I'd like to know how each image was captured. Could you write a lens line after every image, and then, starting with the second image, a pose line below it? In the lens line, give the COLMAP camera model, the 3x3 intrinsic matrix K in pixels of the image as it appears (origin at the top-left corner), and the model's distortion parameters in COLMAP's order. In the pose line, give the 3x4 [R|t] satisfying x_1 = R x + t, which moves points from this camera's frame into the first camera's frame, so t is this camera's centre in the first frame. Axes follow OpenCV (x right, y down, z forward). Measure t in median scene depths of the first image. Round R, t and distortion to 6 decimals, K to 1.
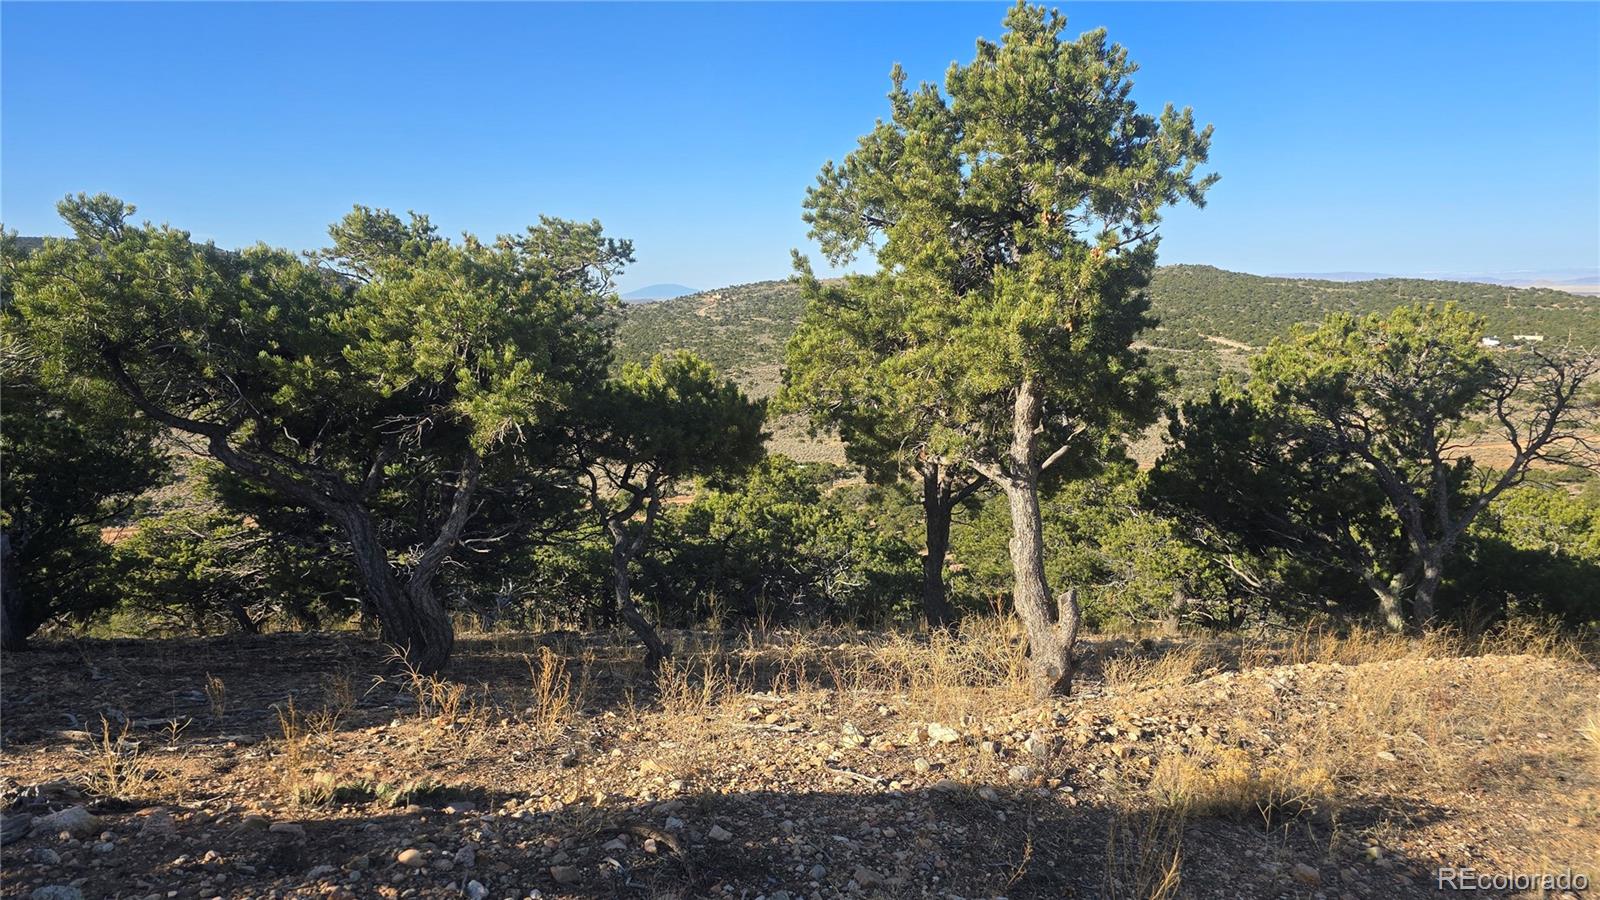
lens RADIAL K [[1052.1, 0, 807.8], [0, 1052.1, 474.8], [0, 0, 1]] dist [0.050429, -0.051579]
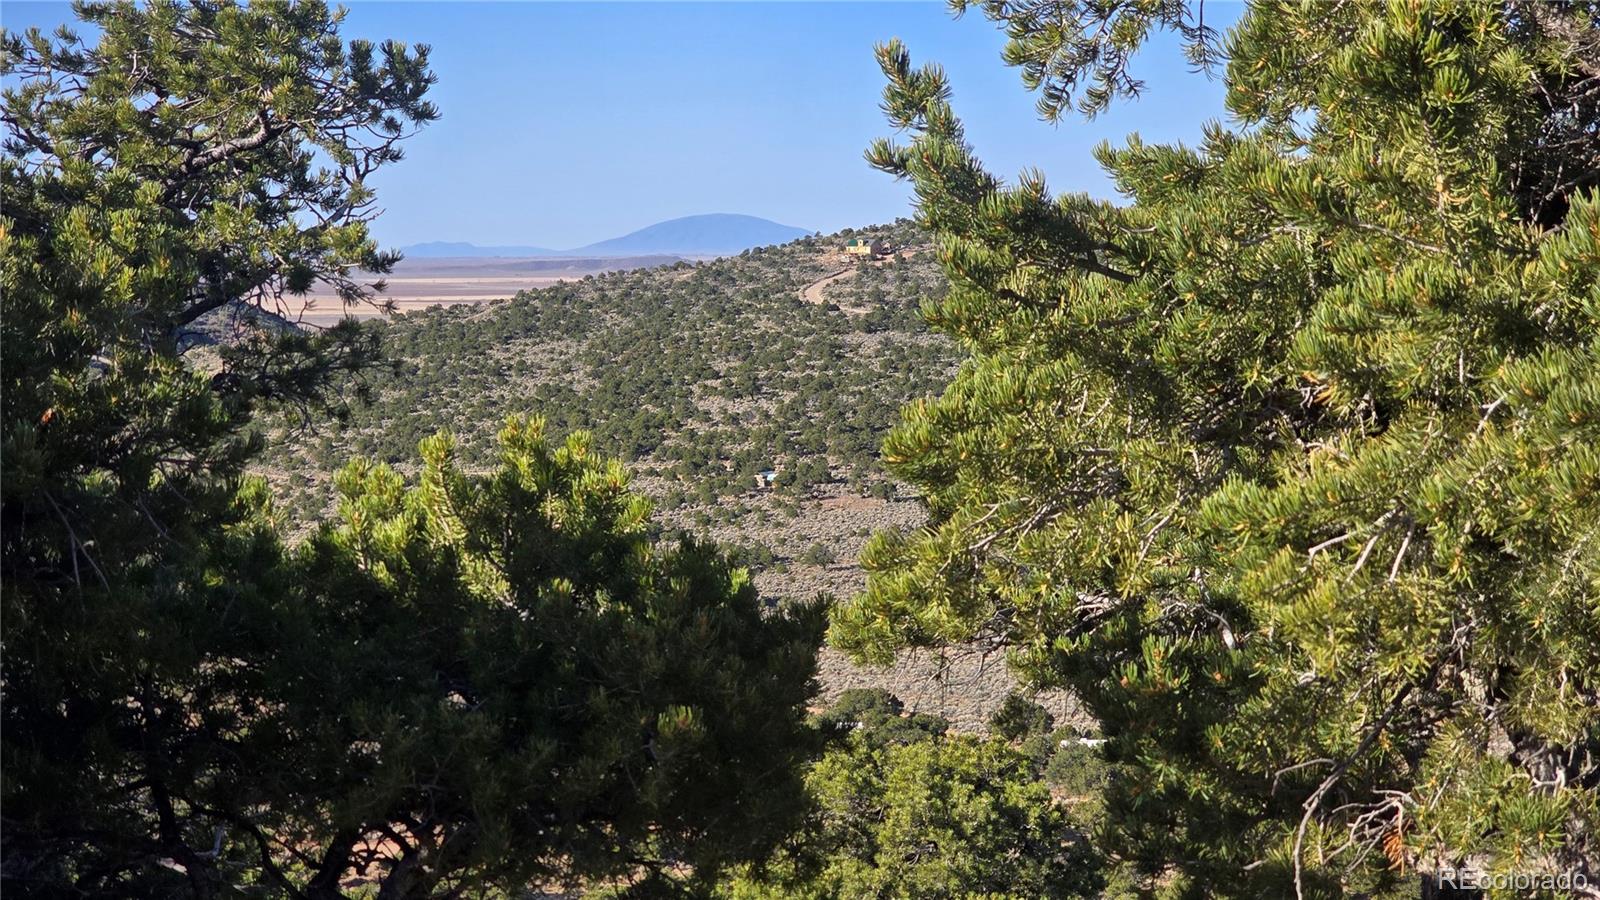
lens RADIAL K [[3018.6, 0, 793.1], [0, 3018.6, 458.9], [0, 0, 1]] dist [-0.028793, 0.000000]
pose [[0.994134, 0.014103, -0.107234, 0.042349], [-0.024580, 0.994979, -0.097016, -0.038990], [0.105328, 0.099083, 0.989489, 0.263966]]
